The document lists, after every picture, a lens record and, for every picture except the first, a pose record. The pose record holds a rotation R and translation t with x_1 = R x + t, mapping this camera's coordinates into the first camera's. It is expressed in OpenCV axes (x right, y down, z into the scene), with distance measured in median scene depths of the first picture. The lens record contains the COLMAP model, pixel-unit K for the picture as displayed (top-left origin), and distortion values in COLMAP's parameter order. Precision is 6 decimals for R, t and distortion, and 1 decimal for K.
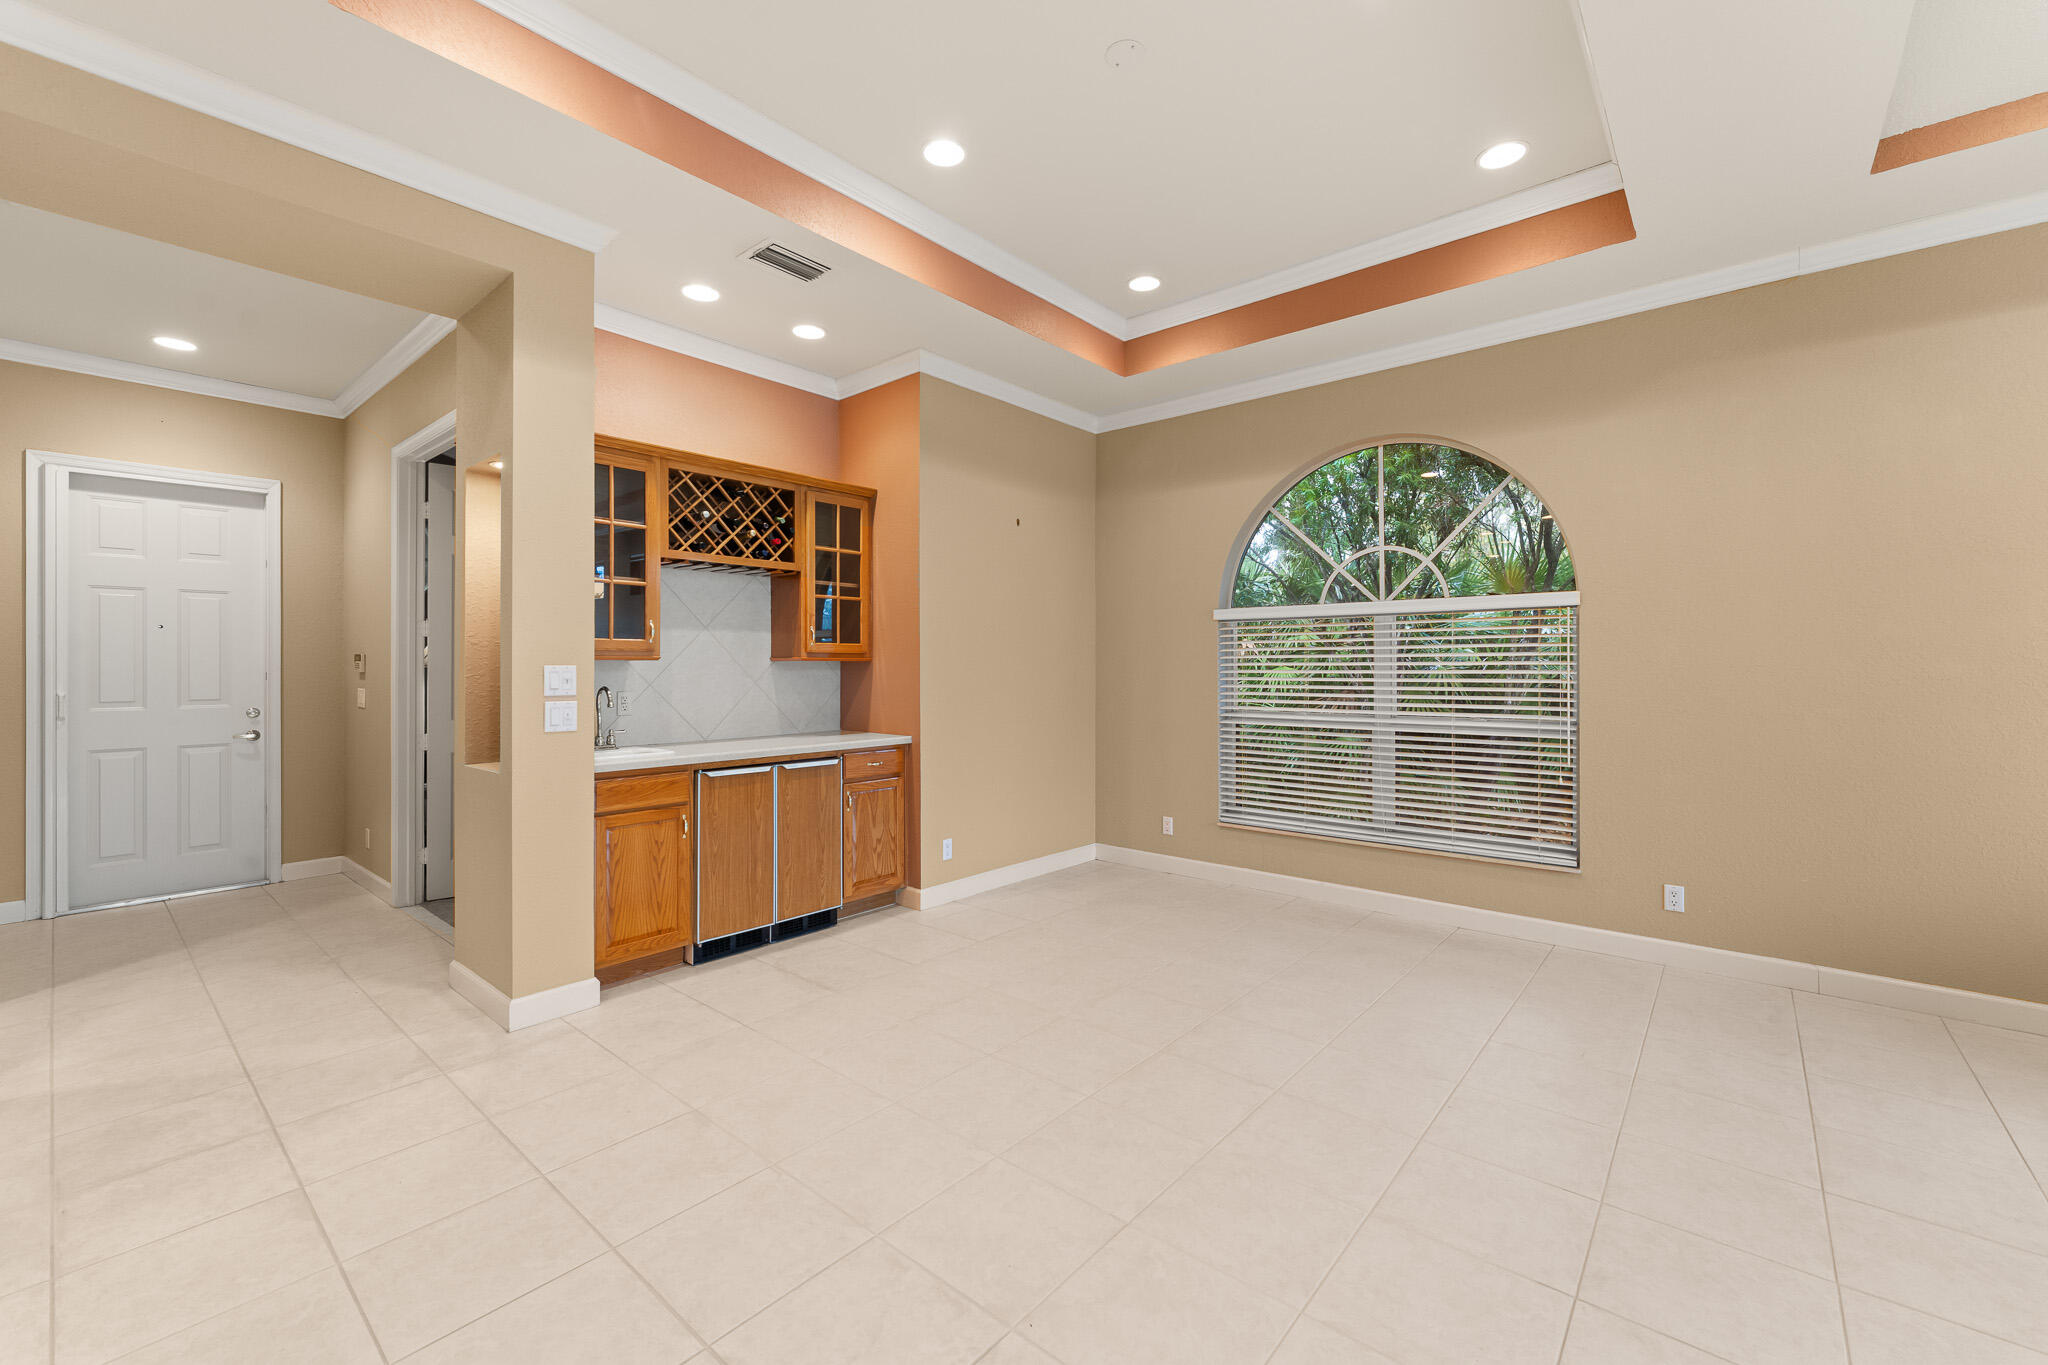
lens RADIAL K [[836.2, 0, 1019.7], [0, 836.2, 665.8], [0, 0, 1]] dist [-0.000604, 0.000218]
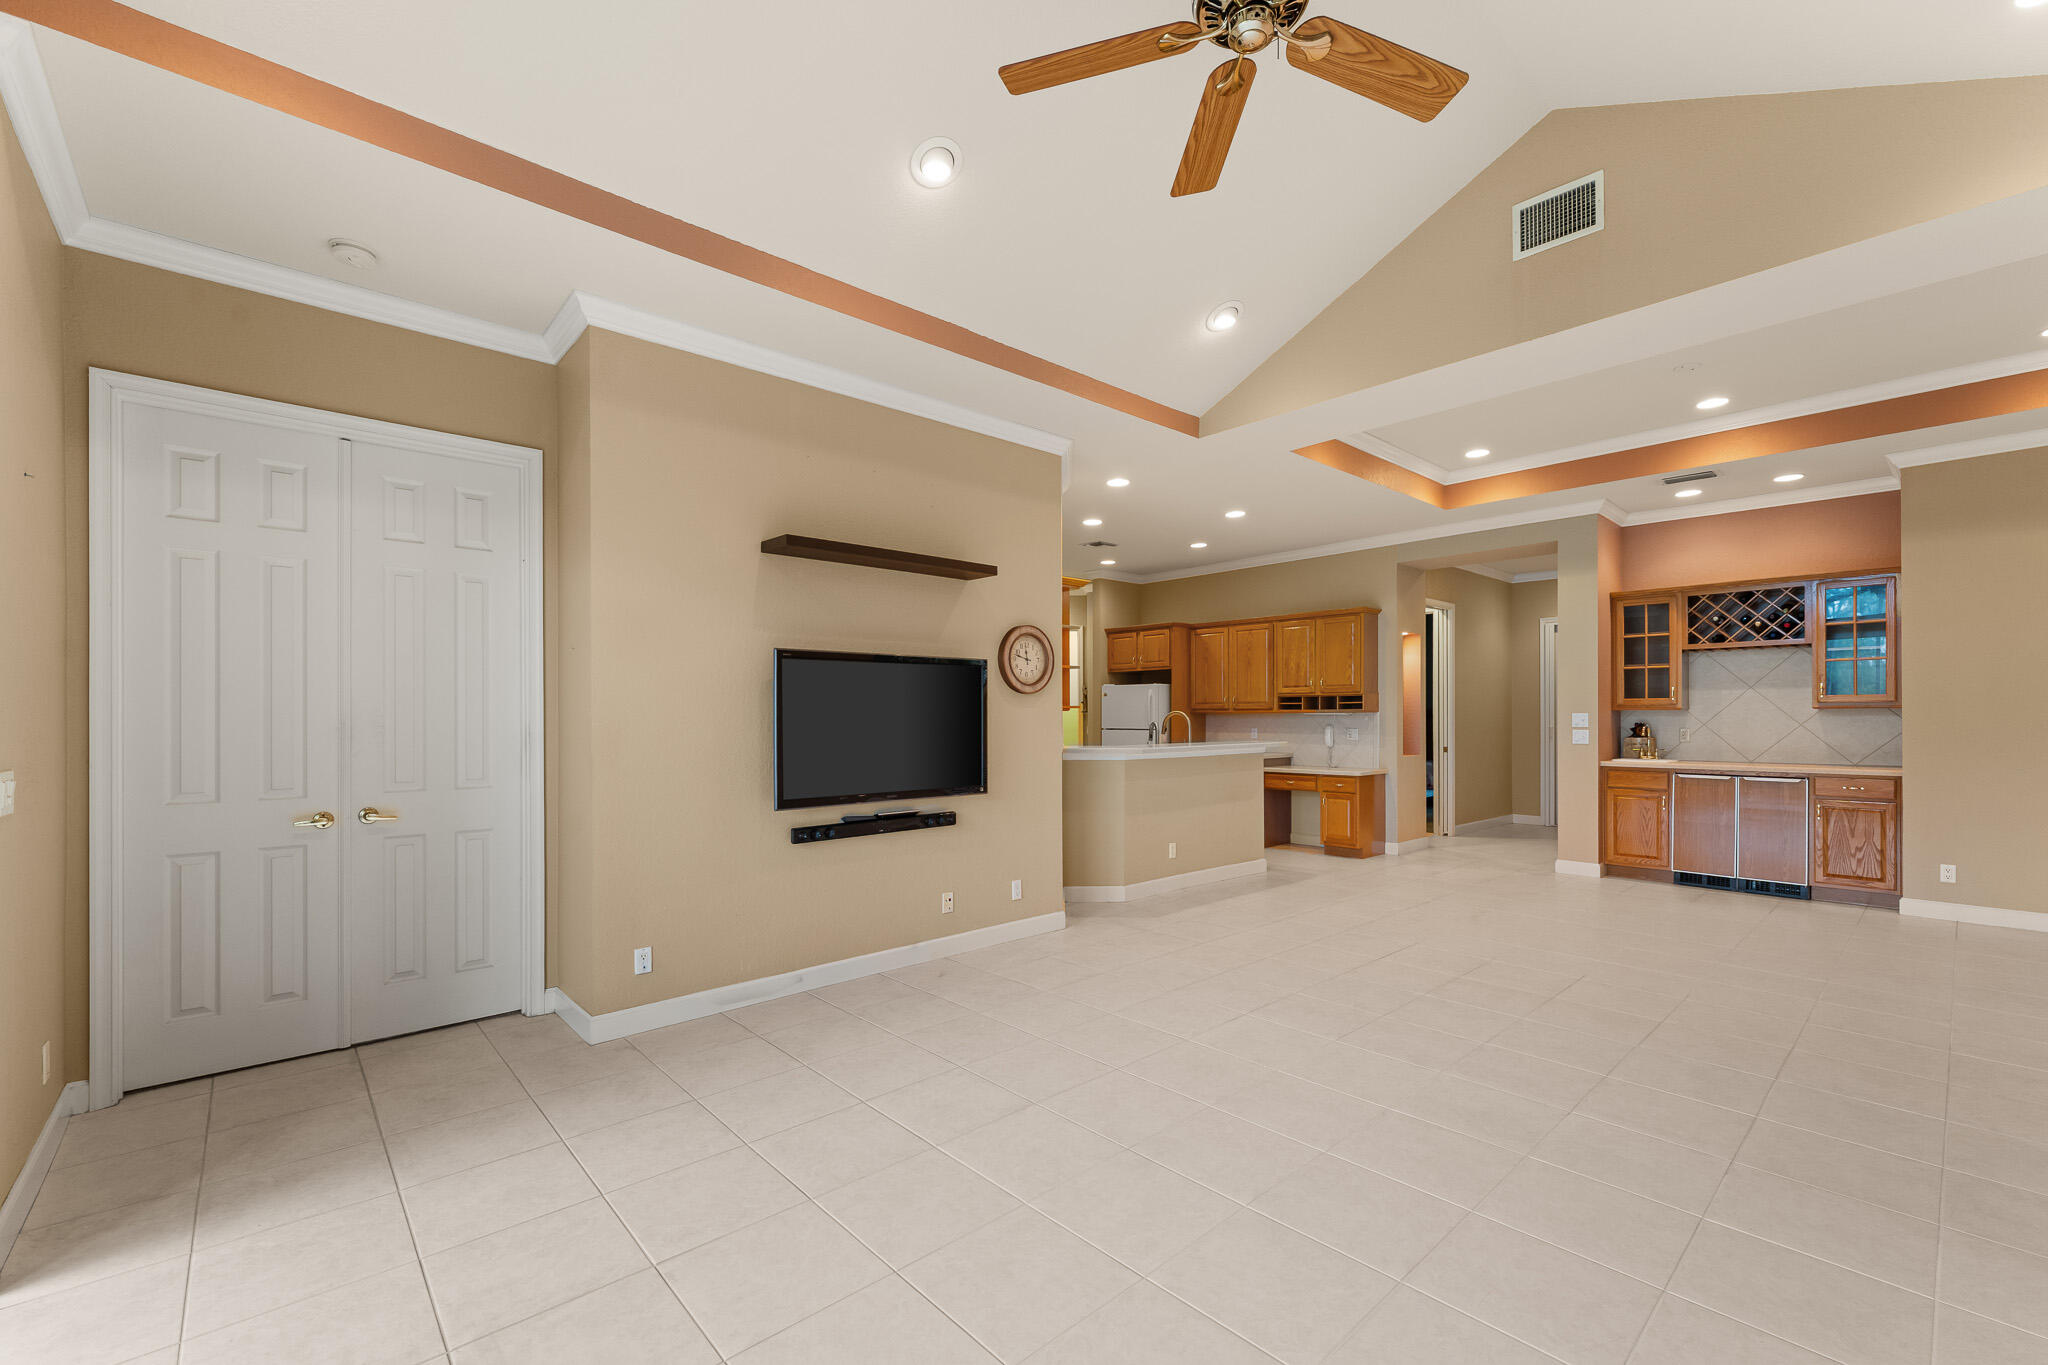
lens RADIAL K [[855.3, 0, 1029.0], [0, 855.3, 717.2], [0, 0, 1]] dist [0.000181, -0.000219]
pose [[-0.117021, 0.002225, -0.993127, 1.289470], [0.003884, 0.999991, 0.001783, 0.000020], [0.993122, -0.003649, -0.117028, -0.109715]]
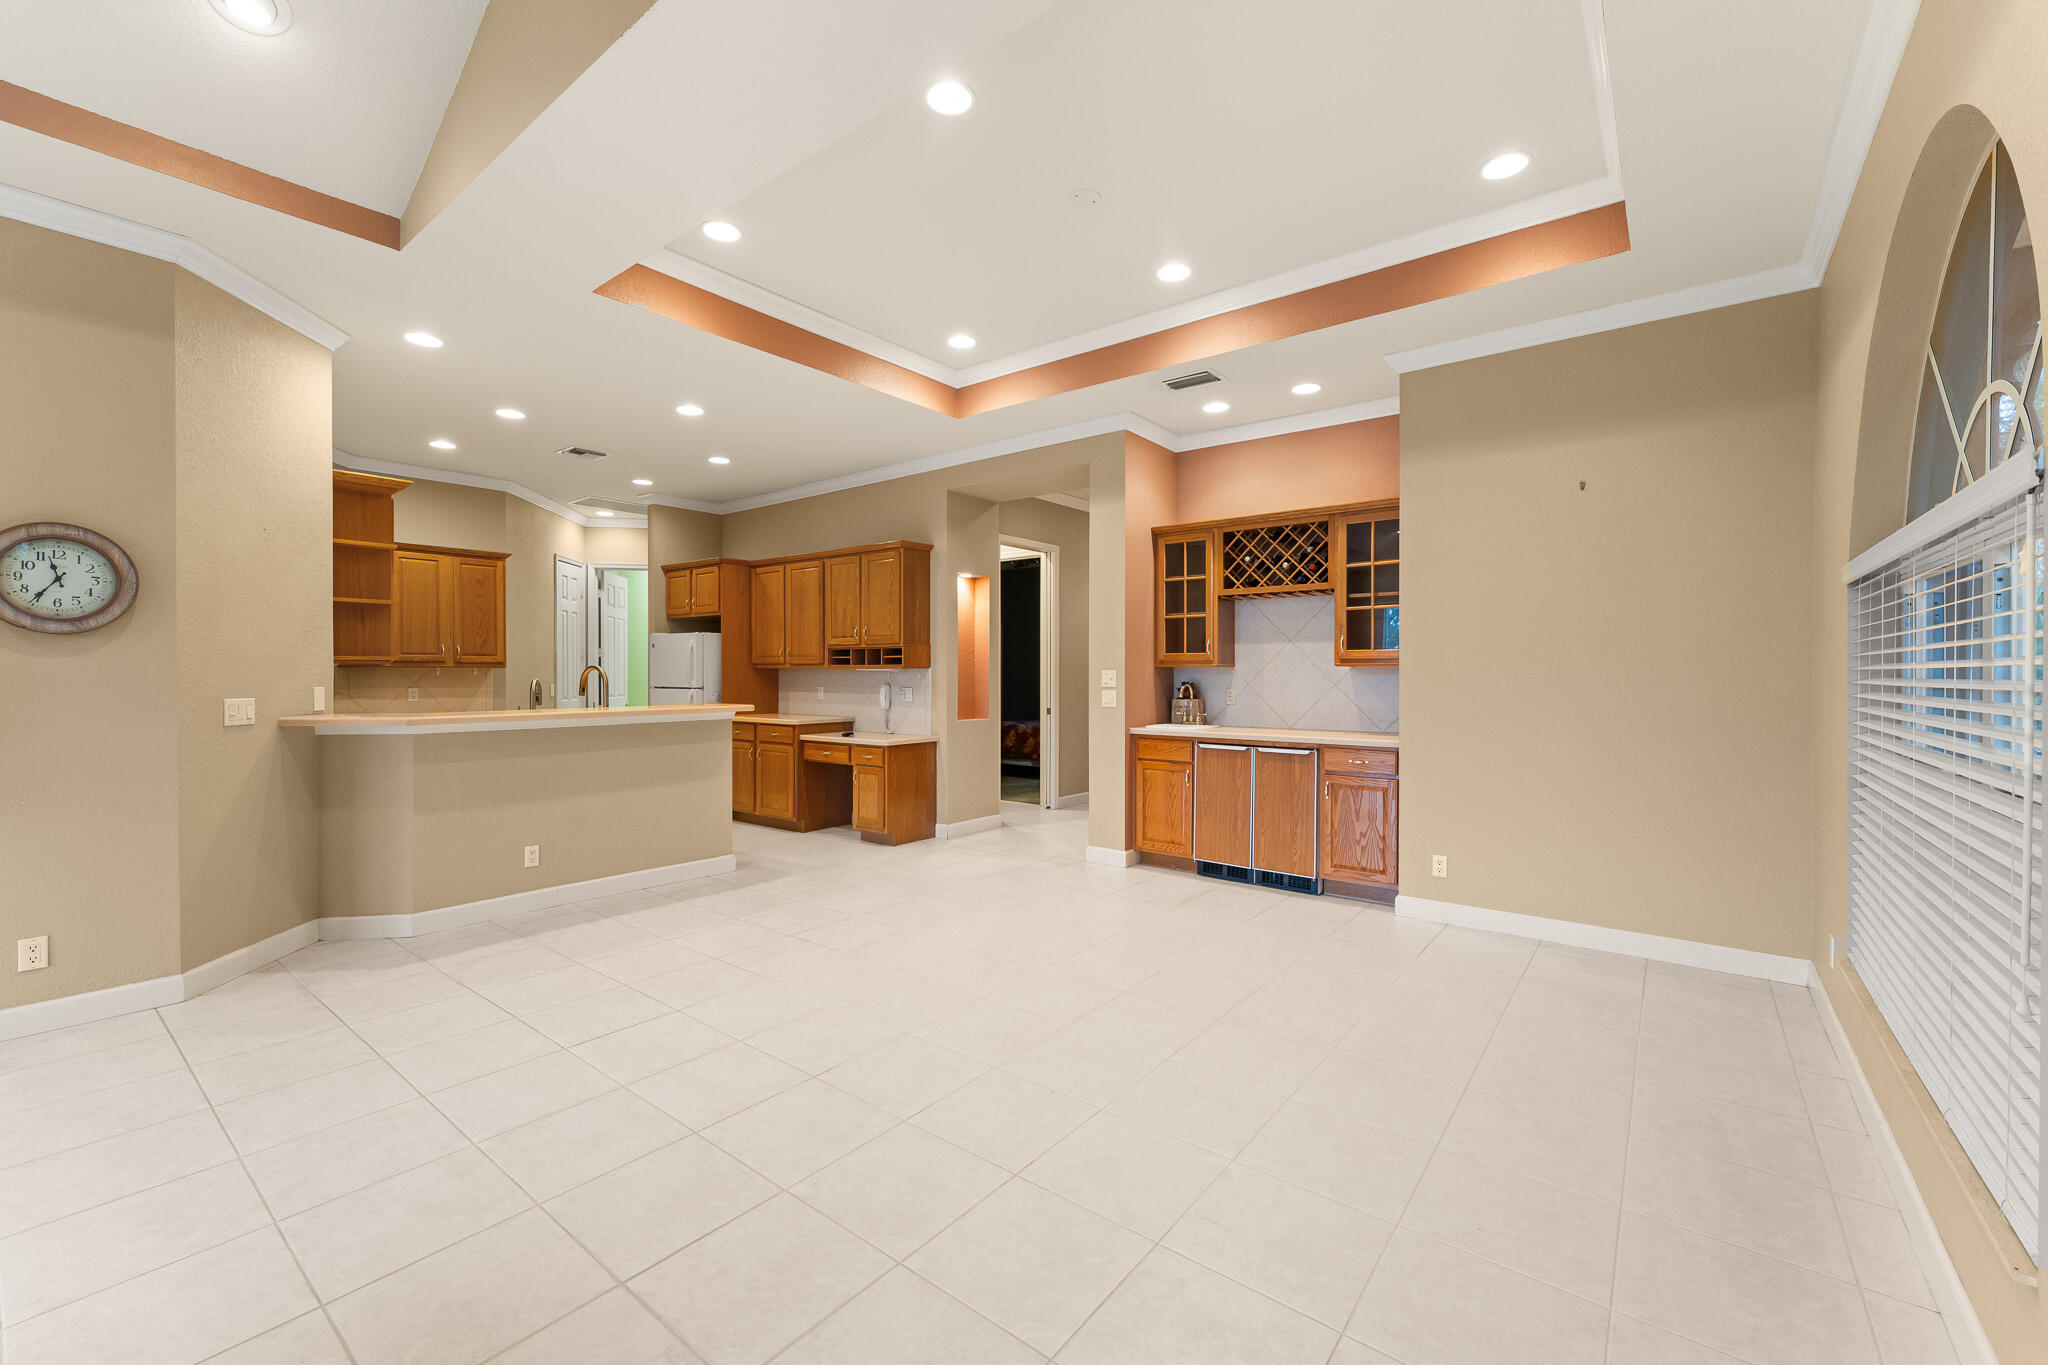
lens RADIAL K [[832.1, 0, 1016.6], [0, 832.1, 679.6], [0, 0, 1]] dist [0.001282, 0.000039]
pose [[0.044109, 0.010127, -0.998975, 0.875366], [-0.000213, 0.999949, 0.010127, 0.001010], [0.999027, -0.000234, 0.044109, 0.514913]]
